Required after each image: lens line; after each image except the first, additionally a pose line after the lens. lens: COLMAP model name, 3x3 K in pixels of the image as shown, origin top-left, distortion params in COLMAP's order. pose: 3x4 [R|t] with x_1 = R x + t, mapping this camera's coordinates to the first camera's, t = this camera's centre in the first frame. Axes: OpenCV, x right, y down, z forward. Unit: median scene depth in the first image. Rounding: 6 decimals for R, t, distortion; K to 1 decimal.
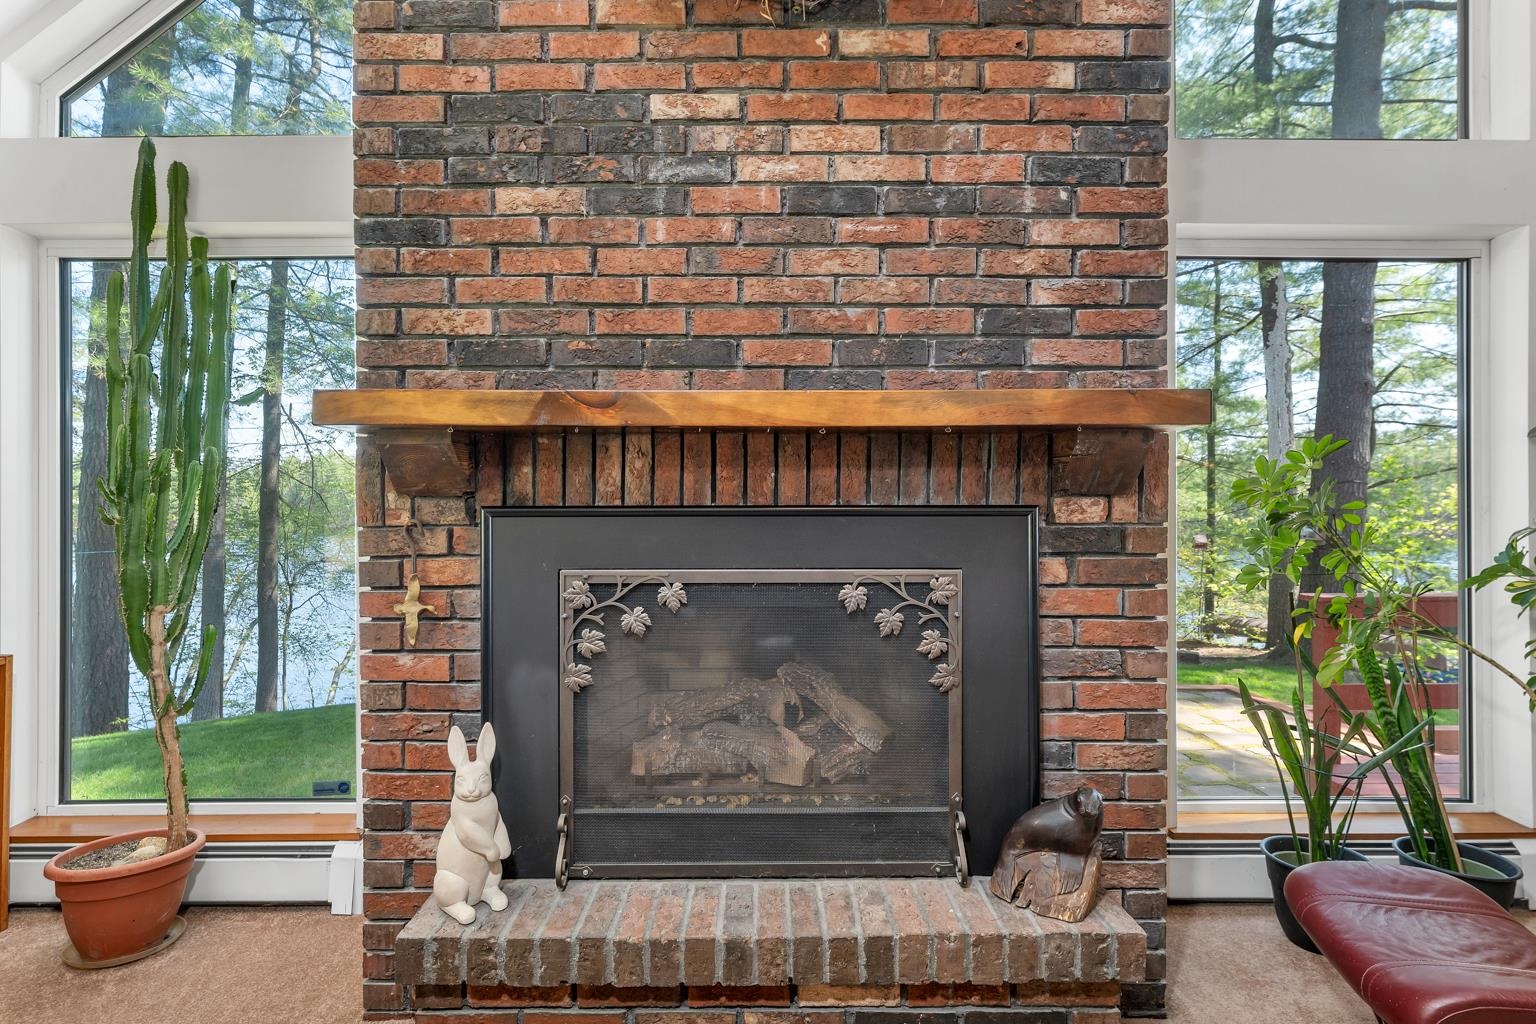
lens RADIAL K [[778.1, 0, 766.0], [0, 778.1, 510.5], [0, 0, 1]] dist [0.004598, -0.001886]
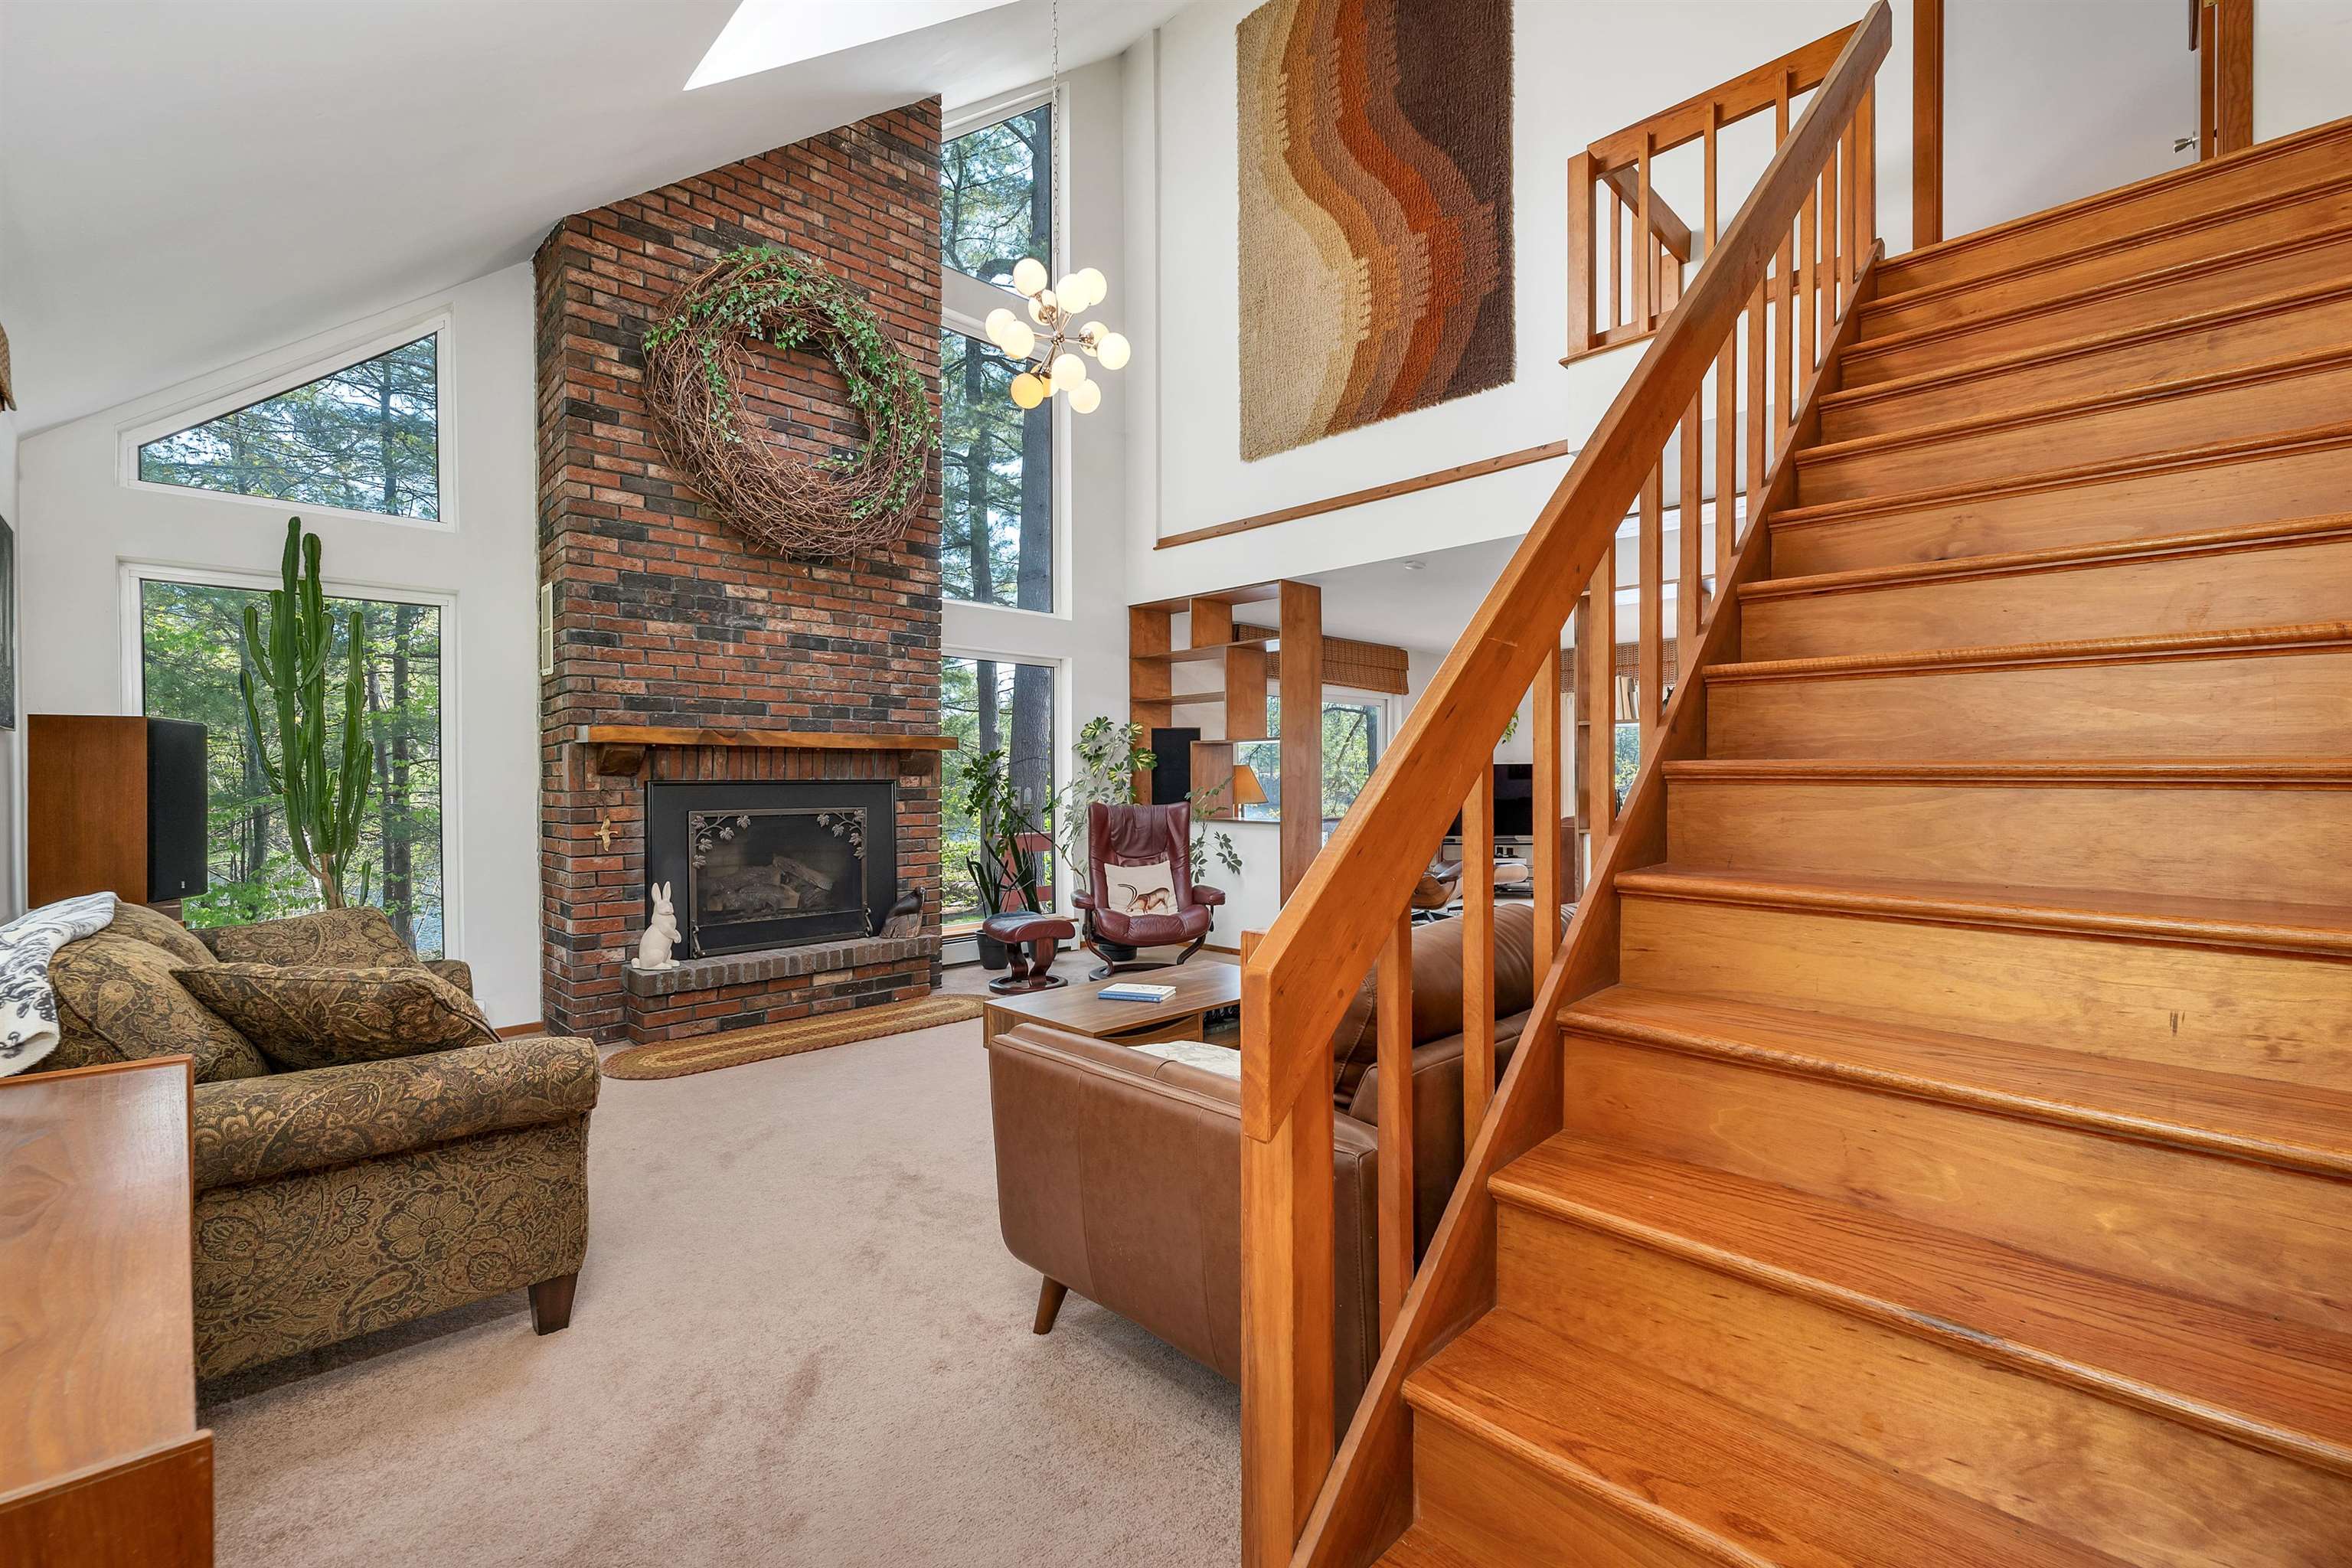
lens RADIAL K [[981.1, 0, 1077.0], [0, 981.1, 790.2], [0, 0, 1]] dist [0.003011, -0.000304]
pose [[0.783633, -0.007309, 0.621181, -1.059235], [0.004202, 0.999970, 0.006465, 0.007951], [-0.621209, -0.002456, 0.783641, -1.668349]]
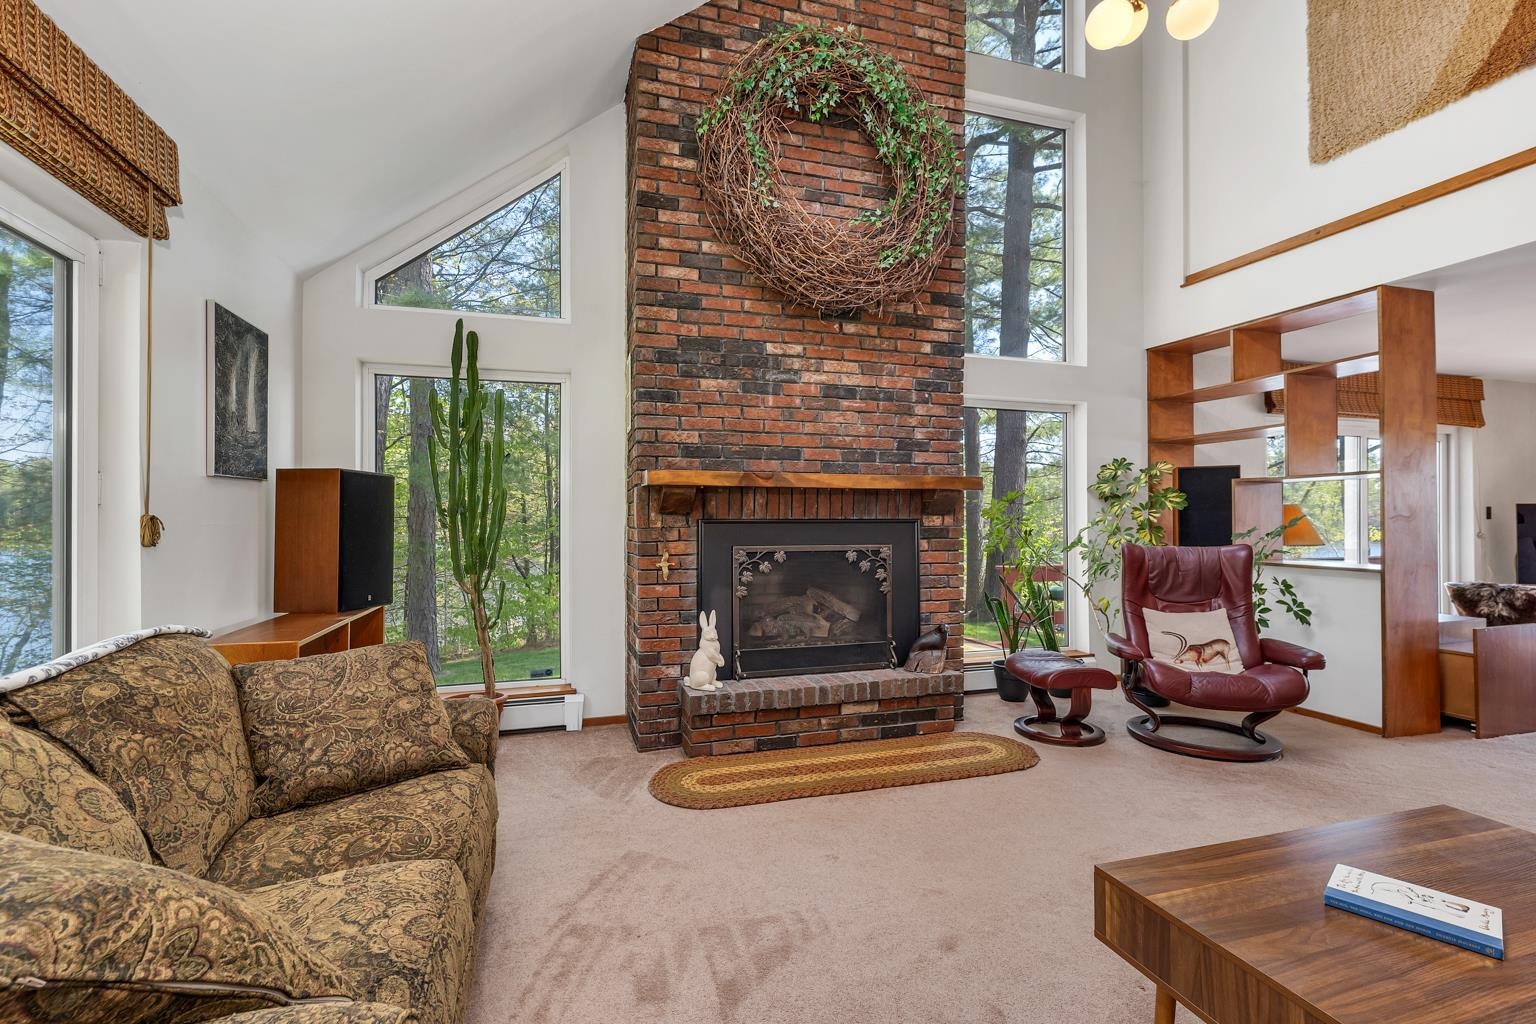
lens RADIAL K [[640.7, 0, 742.9], [0, 640.7, 516.6], [0, 0, 1]] dist [0.003011, -0.000304]
pose [[0.969367, 0.002325, 0.245607, -0.691666], [-0.000343, 0.999967, -0.008114, 0.002531], [-0.245618, 0.007782, 0.969335, -0.845167]]
